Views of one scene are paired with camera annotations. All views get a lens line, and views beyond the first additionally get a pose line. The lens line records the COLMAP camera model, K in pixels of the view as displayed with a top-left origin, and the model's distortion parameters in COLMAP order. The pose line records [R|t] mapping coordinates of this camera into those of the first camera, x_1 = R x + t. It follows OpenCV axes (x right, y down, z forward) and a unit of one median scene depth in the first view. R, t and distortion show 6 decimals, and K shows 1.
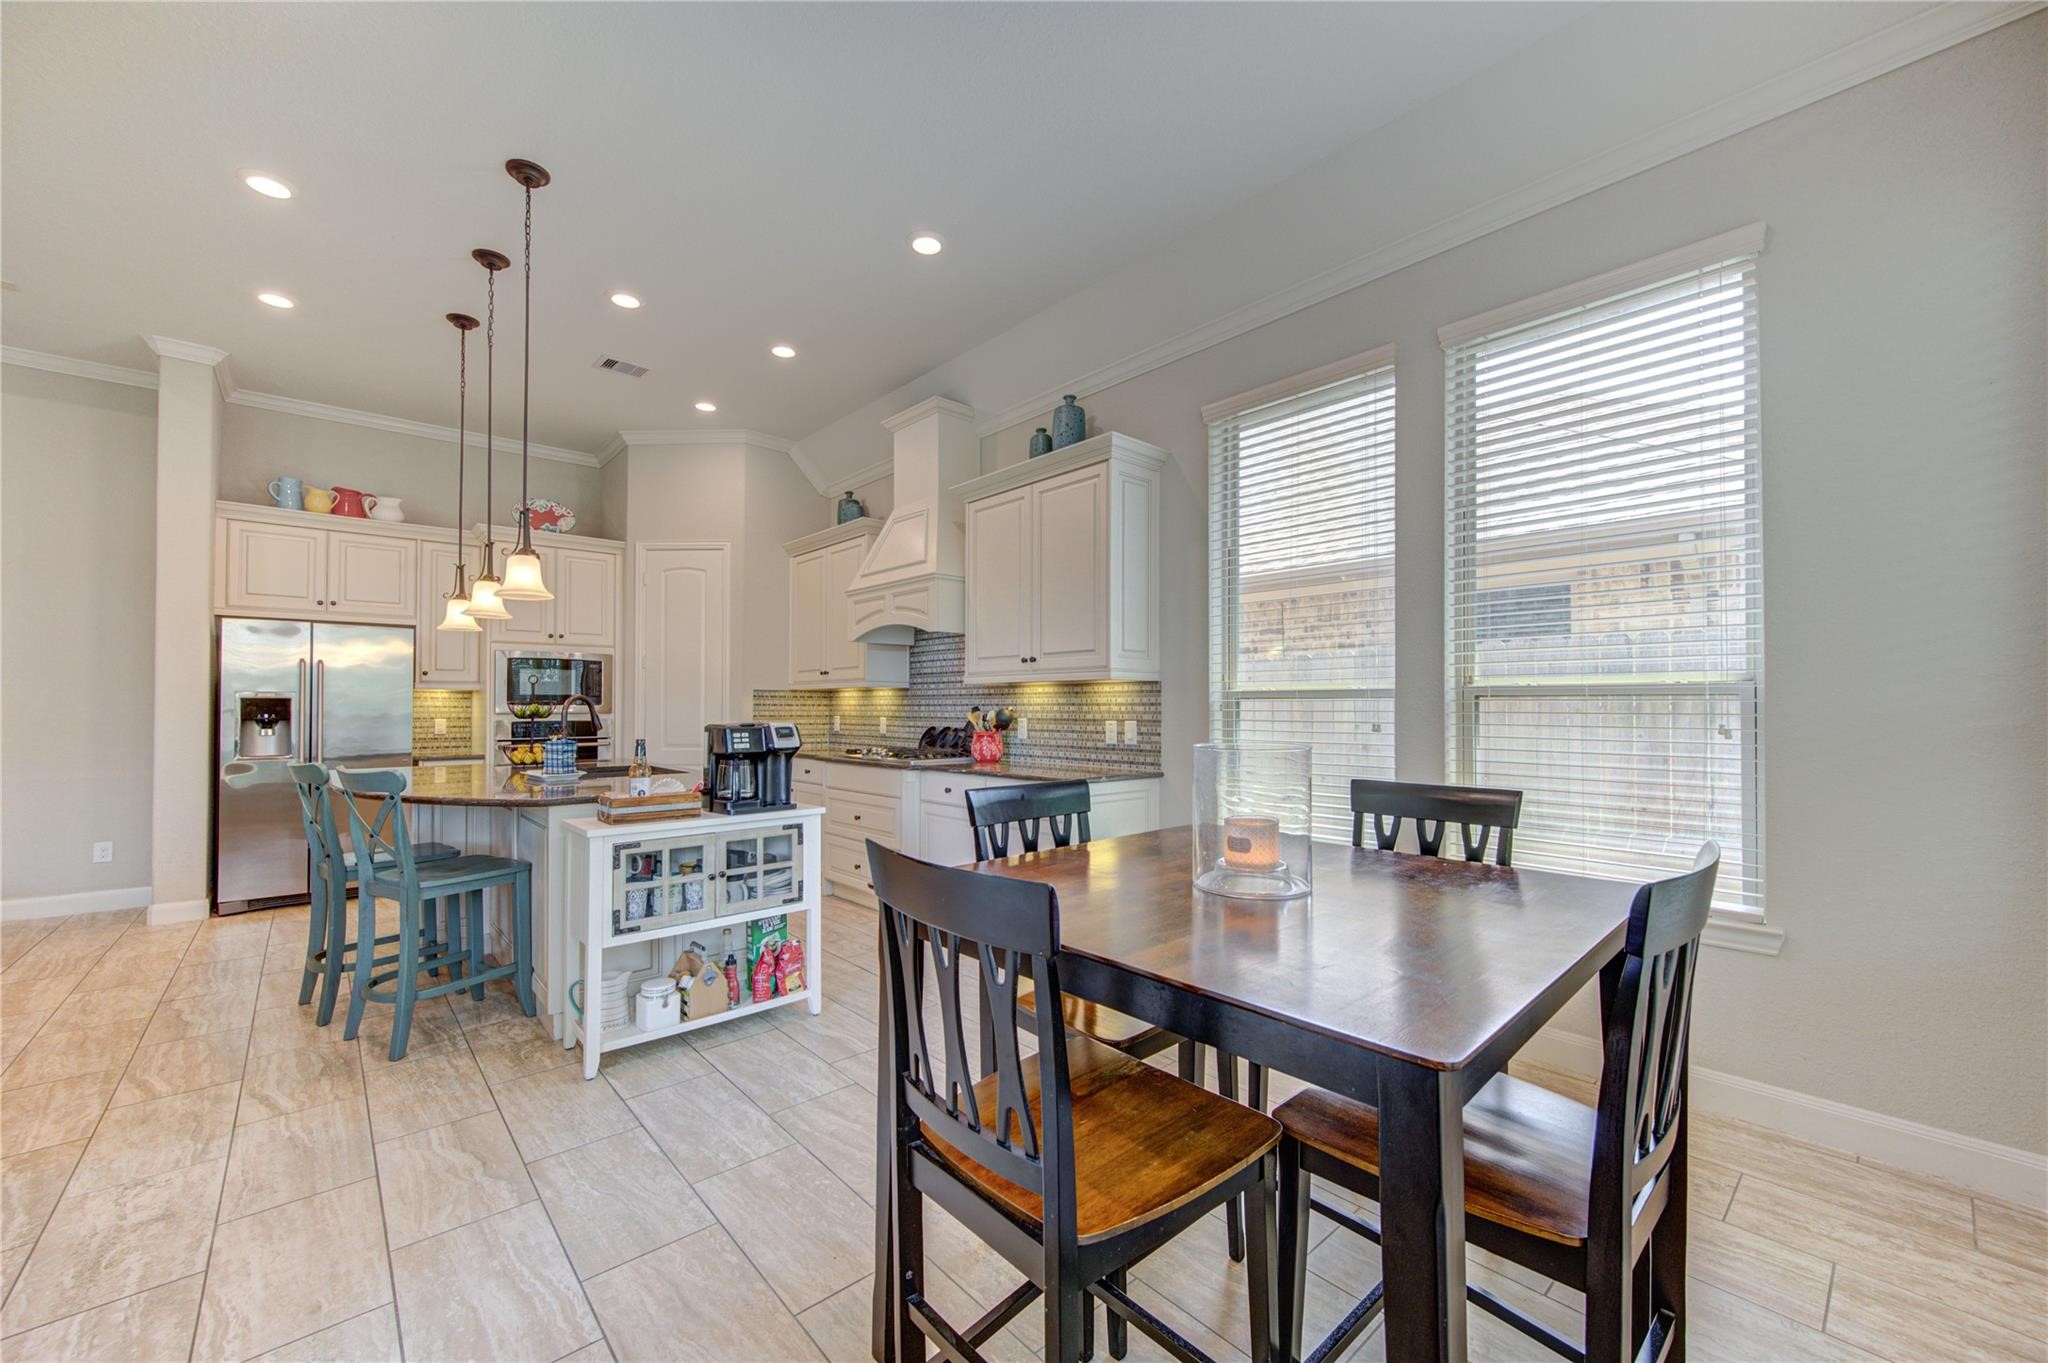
lens RADIAL K [[790.9, 0, 1010.1], [0, 790.9, 689.1], [0, 0, 1]] dist [-0.000724, -0.000044]
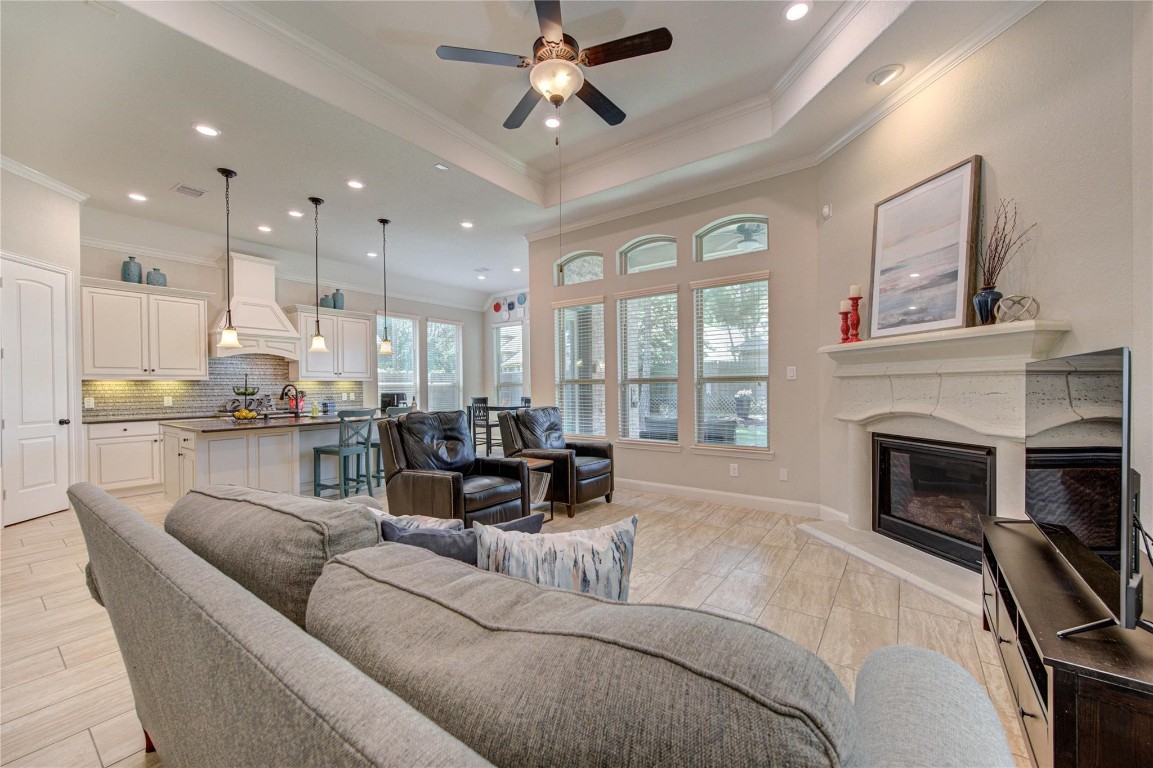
lens RADIAL K [[450.9, 0, 575.4], [0, 450.9, 389.8], [0, 0, 1]] dist [0.001509, 0.000224]
pose [[-0.201126, -0.002583, 0.979562, -2.172032], [-0.010540, 0.999944, 0.000473, 0.016738], [-0.979509, -0.010229, -0.201142, 0.516533]]
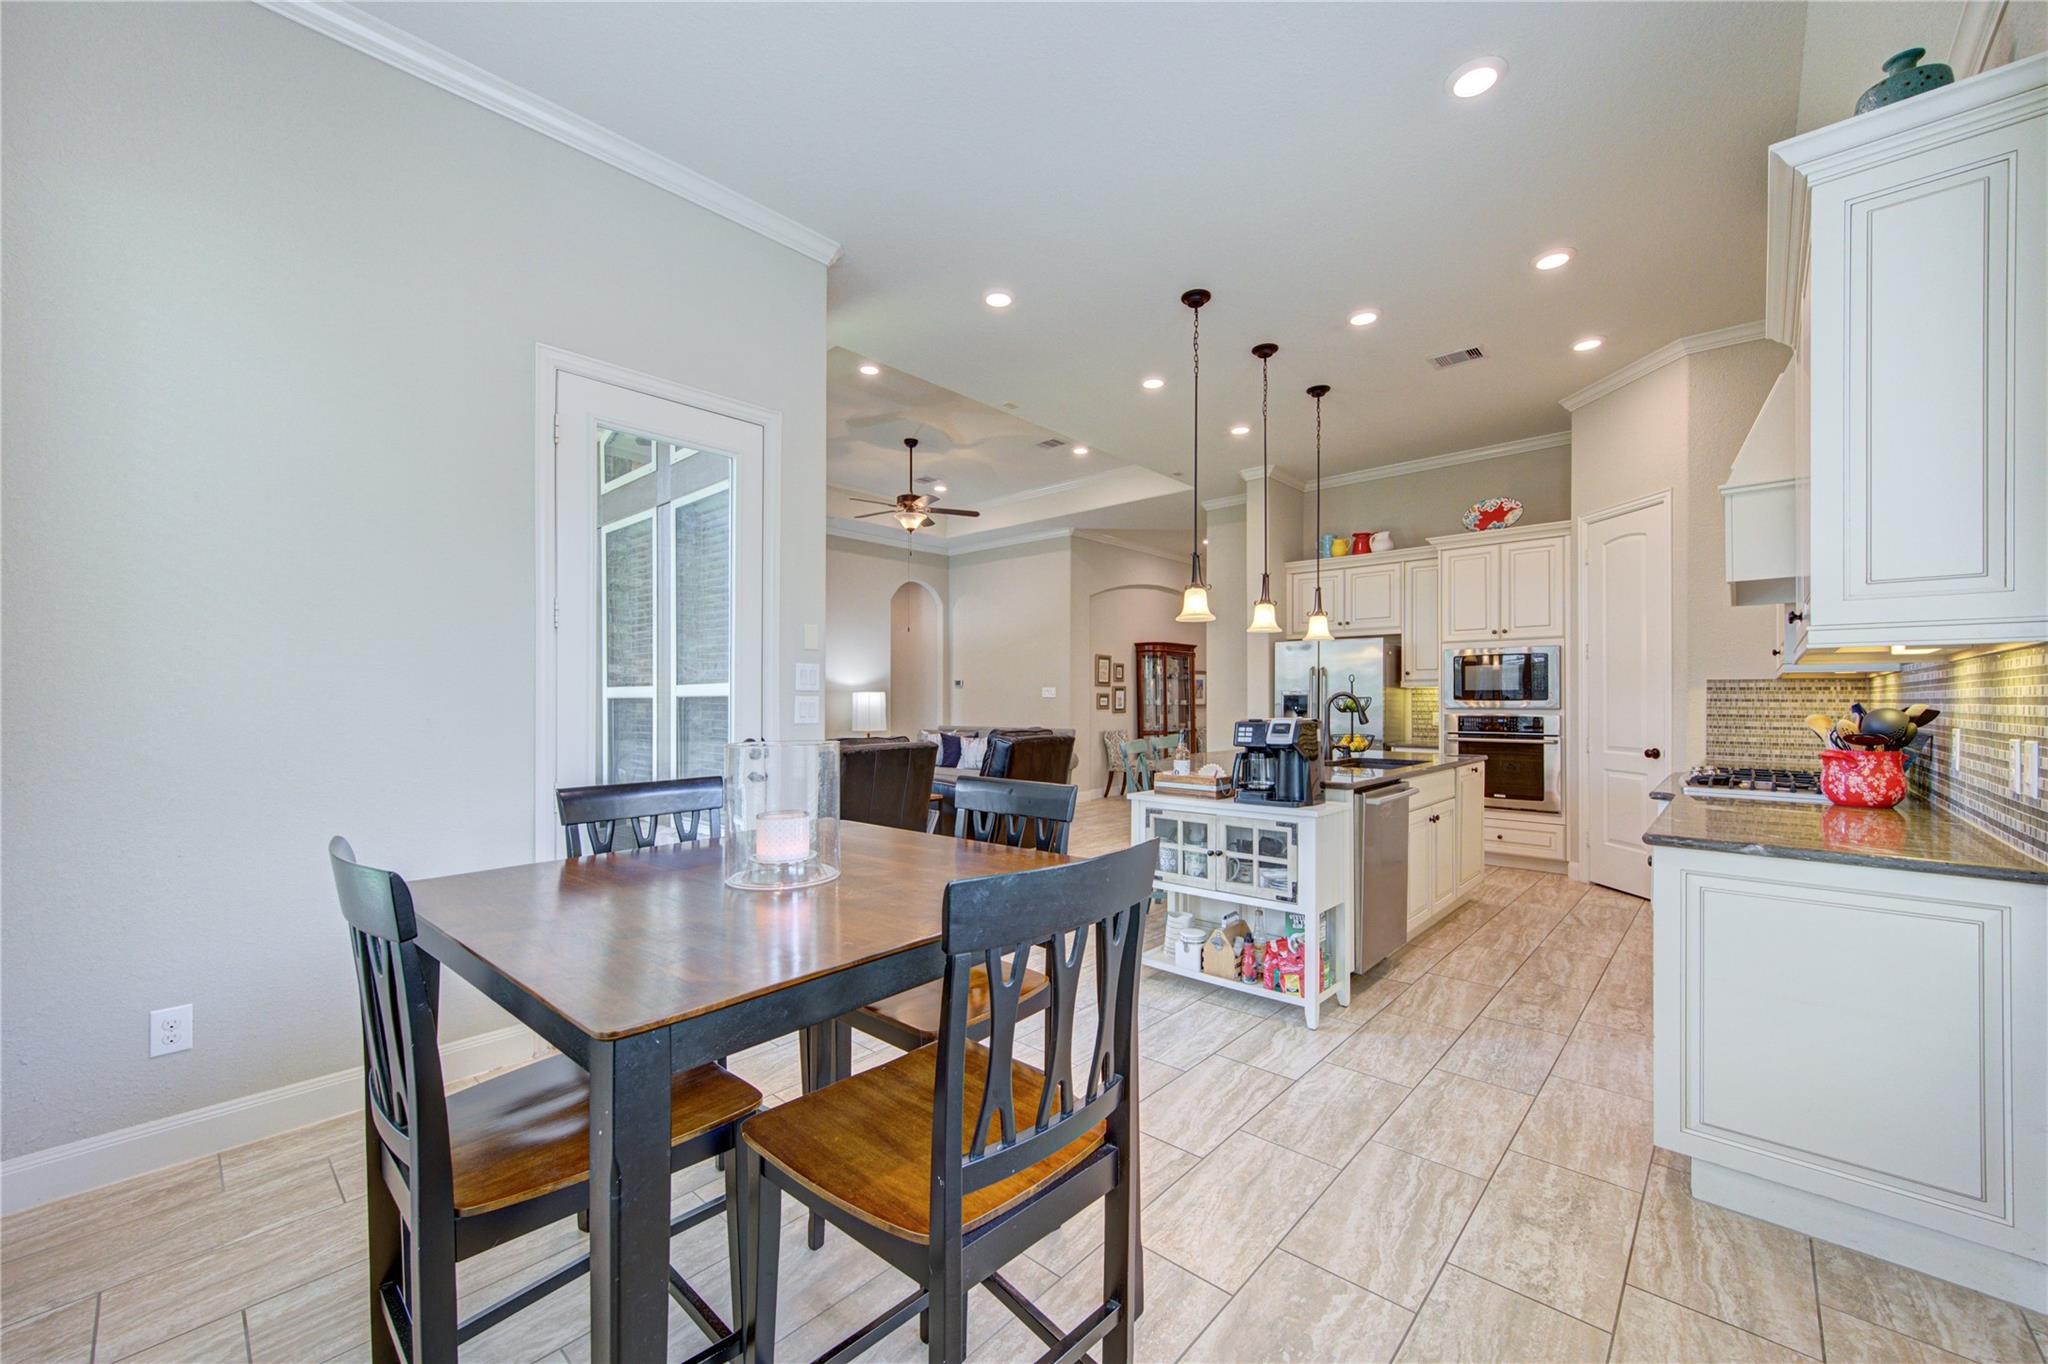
lens RADIAL K [[800.9, 0, 1083.8], [0, 800.9, 697.4], [0, 0, 1]] dist [0.001509, 0.000224]
pose [[0.167260, -0.001104, -0.985912, 0.568719], [0.018949, 0.999818, 0.002095, 0.007269], [0.985731, -0.019032, 0.167251, 0.500539]]
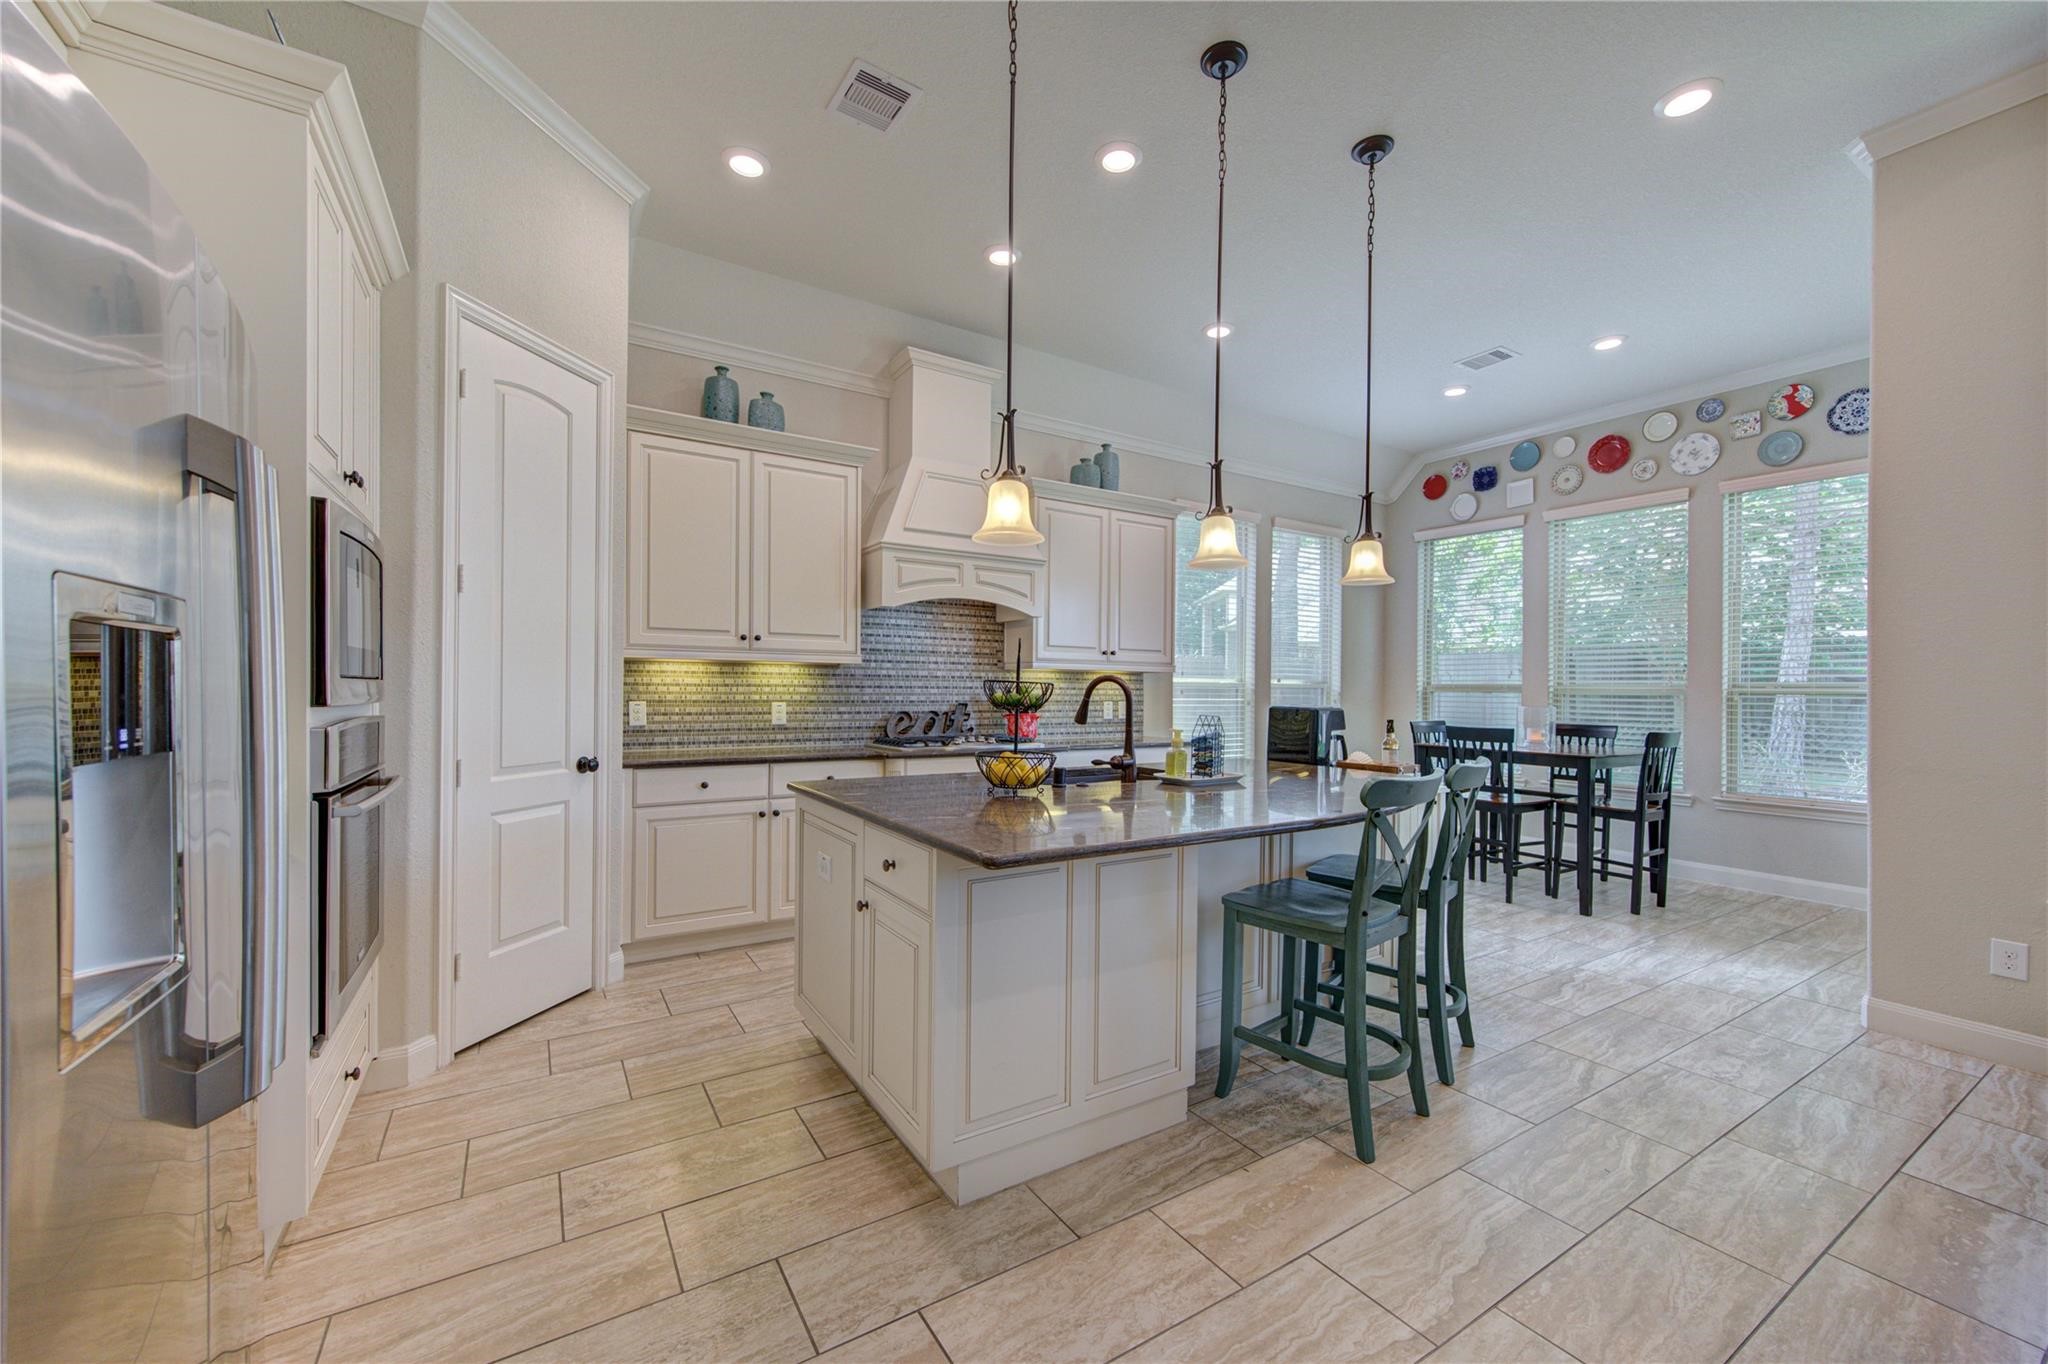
lens RADIAL K [[800.9, 0, 1032.4], [0, 800.9, 696.4], [0, 0, 1]] dist [0.001509, 0.000224]
pose [[0.167290, -0.006868, 0.985884, -1.412714], [-0.031794, 0.999418, 0.012358, 0.021952], [-0.985395, -0.033412, 0.166974, 1.049564]]
